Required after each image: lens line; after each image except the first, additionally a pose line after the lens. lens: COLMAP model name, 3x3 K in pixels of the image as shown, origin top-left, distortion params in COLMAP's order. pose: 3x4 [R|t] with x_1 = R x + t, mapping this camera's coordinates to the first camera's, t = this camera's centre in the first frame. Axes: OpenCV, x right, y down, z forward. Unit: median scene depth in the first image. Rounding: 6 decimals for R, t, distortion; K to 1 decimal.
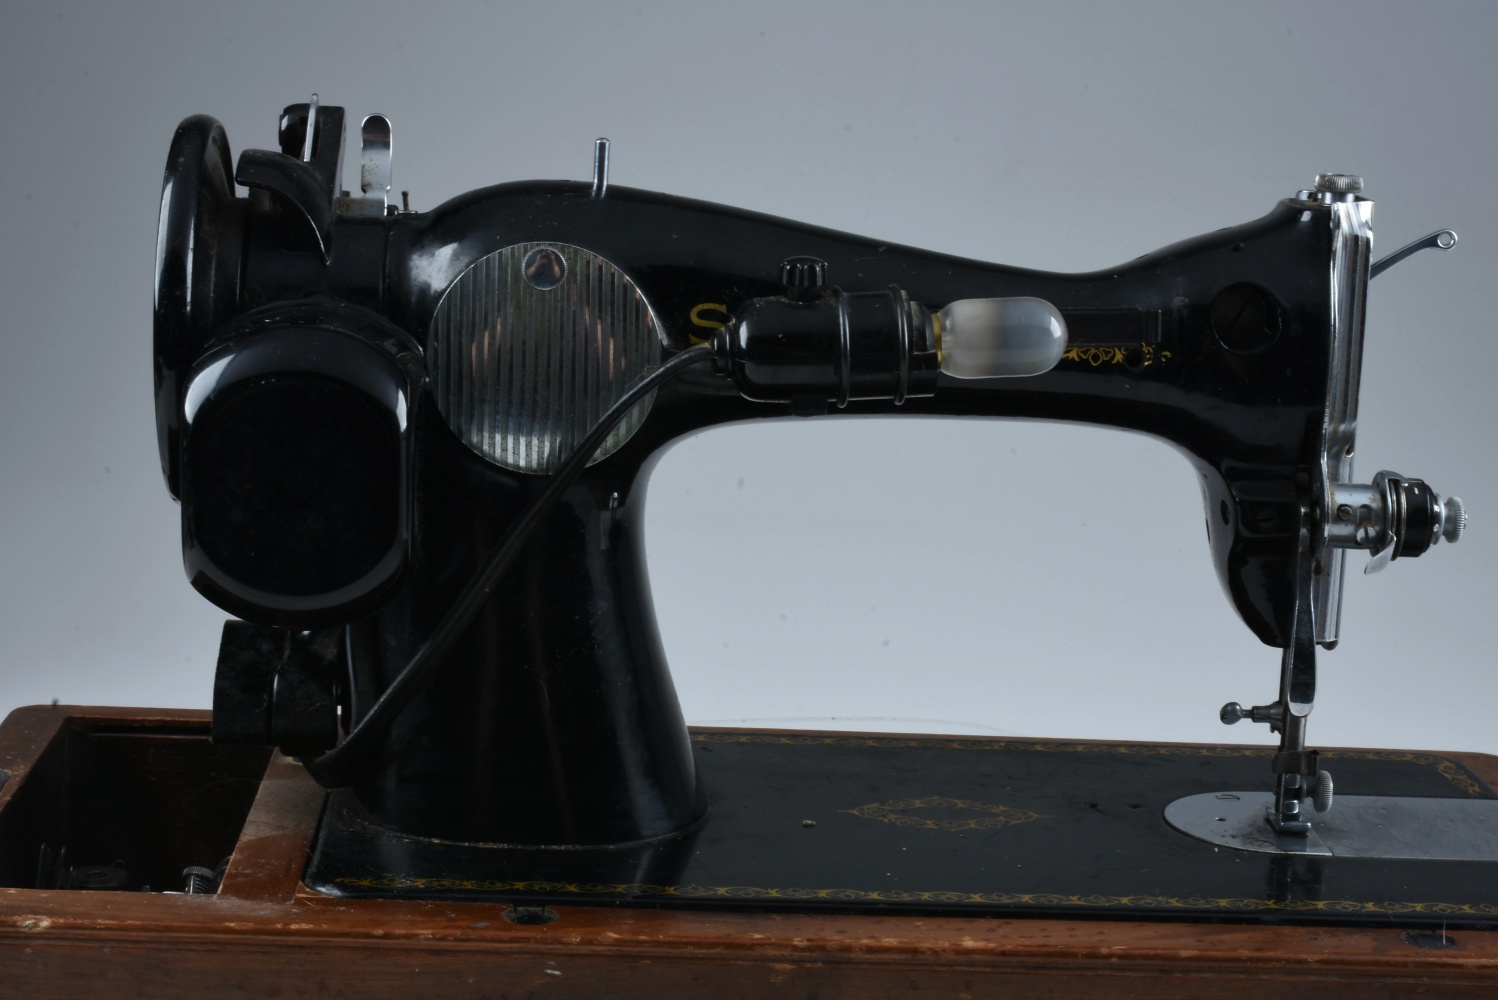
lens RADIAL K [[3082.2, 0, 749.0], [0, 3082.2, 500.0], [0, 0, 1]] dist [0.003667, -0.144000]
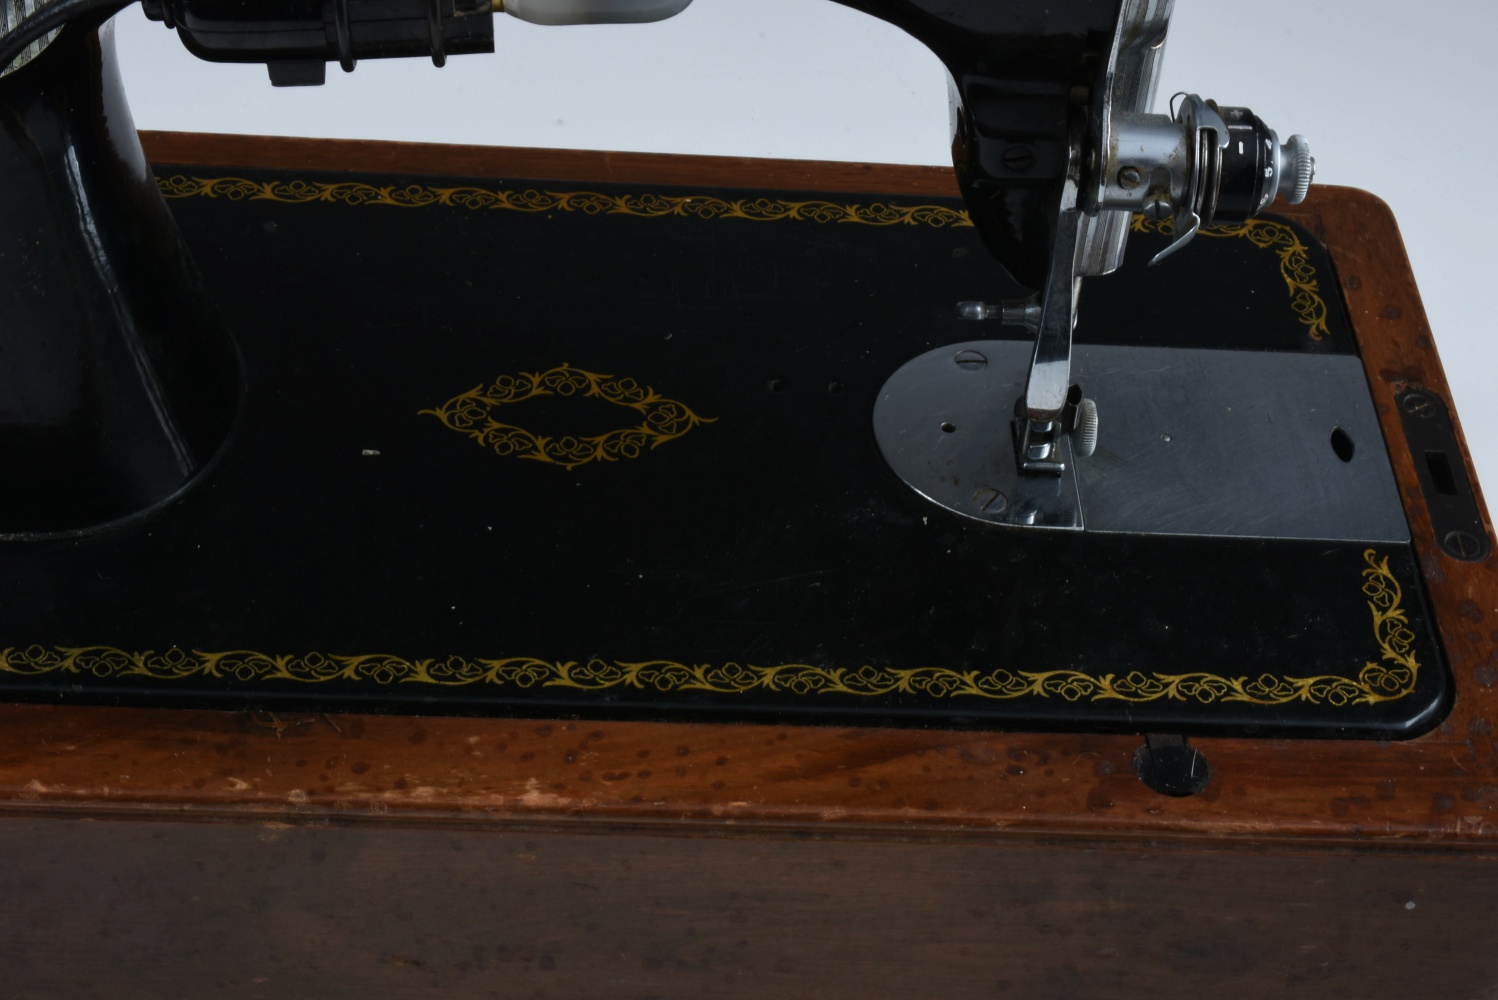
lens RADIAL K [[3219.7, 0, 749.0], [0, 3219.7, 500.0], [0, 0, 1]] dist [-0.047005, 0.027261]
pose [[0.999344, 0.035889, 0.004929, 0.112475], [-0.032984, 0.845175, 0.533471, -0.313295], [0.014980, -0.533283, 0.845804, 0.379473]]
